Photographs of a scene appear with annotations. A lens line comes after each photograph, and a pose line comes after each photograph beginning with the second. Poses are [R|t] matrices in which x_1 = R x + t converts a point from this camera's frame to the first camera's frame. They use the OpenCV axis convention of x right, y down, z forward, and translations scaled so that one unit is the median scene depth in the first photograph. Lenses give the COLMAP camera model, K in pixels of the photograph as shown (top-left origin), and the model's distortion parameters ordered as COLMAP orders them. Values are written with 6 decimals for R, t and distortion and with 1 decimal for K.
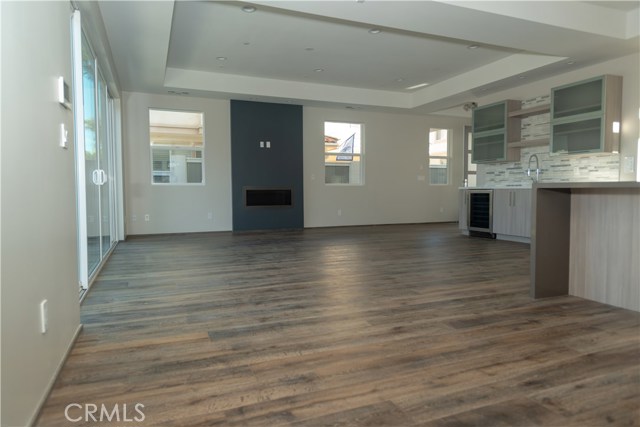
lens RADIAL K [[418.5, 0, 322.1], [0, 418.5, 212.9], [0, 0, 1]] dist [0.025610, -0.001952]
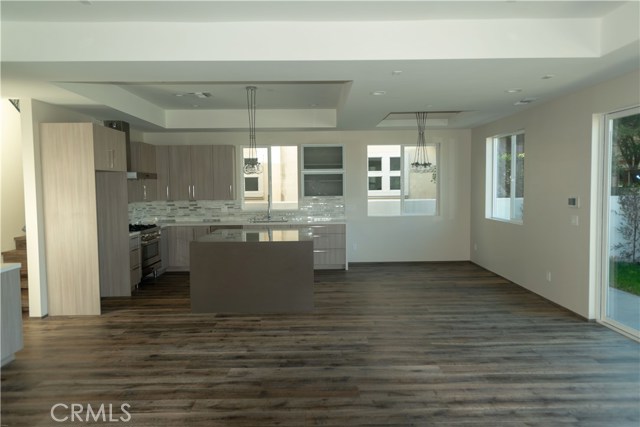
lens RADIAL K [[439.1, 0, 325.0], [0, 439.1, 212.1], [0, 0, 1]] dist [0.025970, -0.010868]
pose [[-0.926803, -0.010884, 0.375391, -0.079863], [0.032438, 0.993524, 0.108891, -0.165716], [-0.374145, 0.113097, -0.920448, 1.153113]]
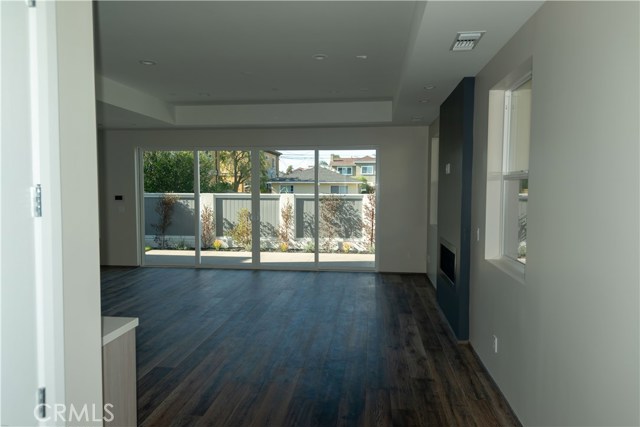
lens RADIAL K [[418.5, 0, 323.1], [0, 418.5, 211.9], [0, 0, 1]] dist [0.025610, -0.001952]
pose [[-0.488120, 0.047709, -0.871472, 0.545639], [-0.053240, 0.995018, 0.084293, -0.176691], [0.871151, 0.087542, -0.483148, 1.352024]]
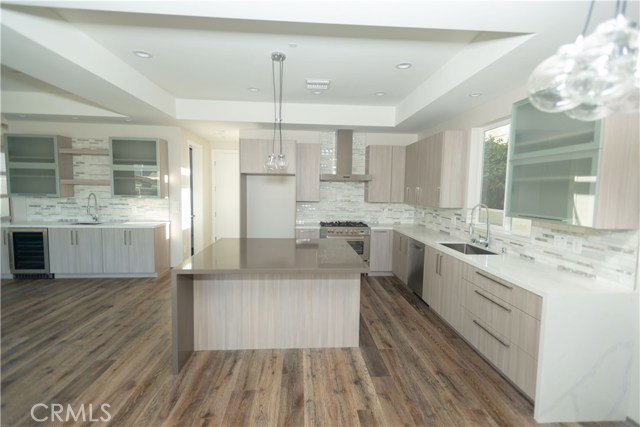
lens RADIAL K [[301.3, 0, 324.3], [0, 301.3, 211.1], [0, 0, 1]] dist [0.003381, -0.000274]
pose [[0.324542, -0.059047, 0.944026, -0.032135], [0.031051, 0.998177, 0.051759, -0.109294], [-0.945361, 0.012515, 0.325784, 0.184649]]
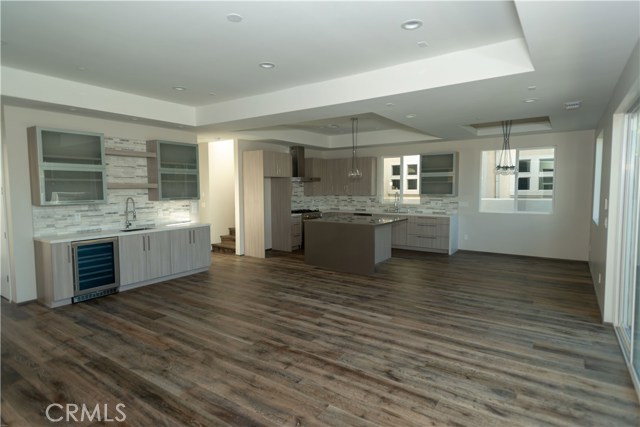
lens RADIAL K [[353.0, 0, 324.1], [0, 353.0, 210.7], [0, 0, 1]] dist [0.024889, -0.001597]
pose [[-0.537058, -0.051893, 0.841947, -0.438894], [0.051267, 0.994253, 0.093983, -0.155993], [-0.841986, 0.093639, -0.531311, 1.022036]]
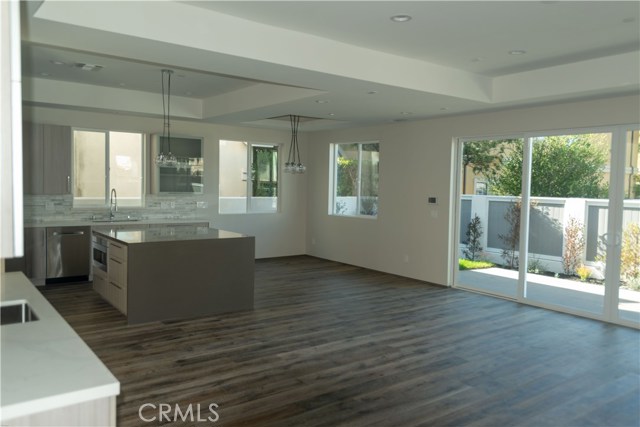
lens RADIAL K [[498.3, 0, 325.3], [0, 498.3, 210.1], [0, 0, 1]] dist [0.044379, -0.020132]
pose [[-0.969536, -0.007273, -0.244841, 0.323845], [-0.033646, 0.994039, 0.103704, -0.175113], [0.242627, 0.108783, -0.964001, 1.337847]]
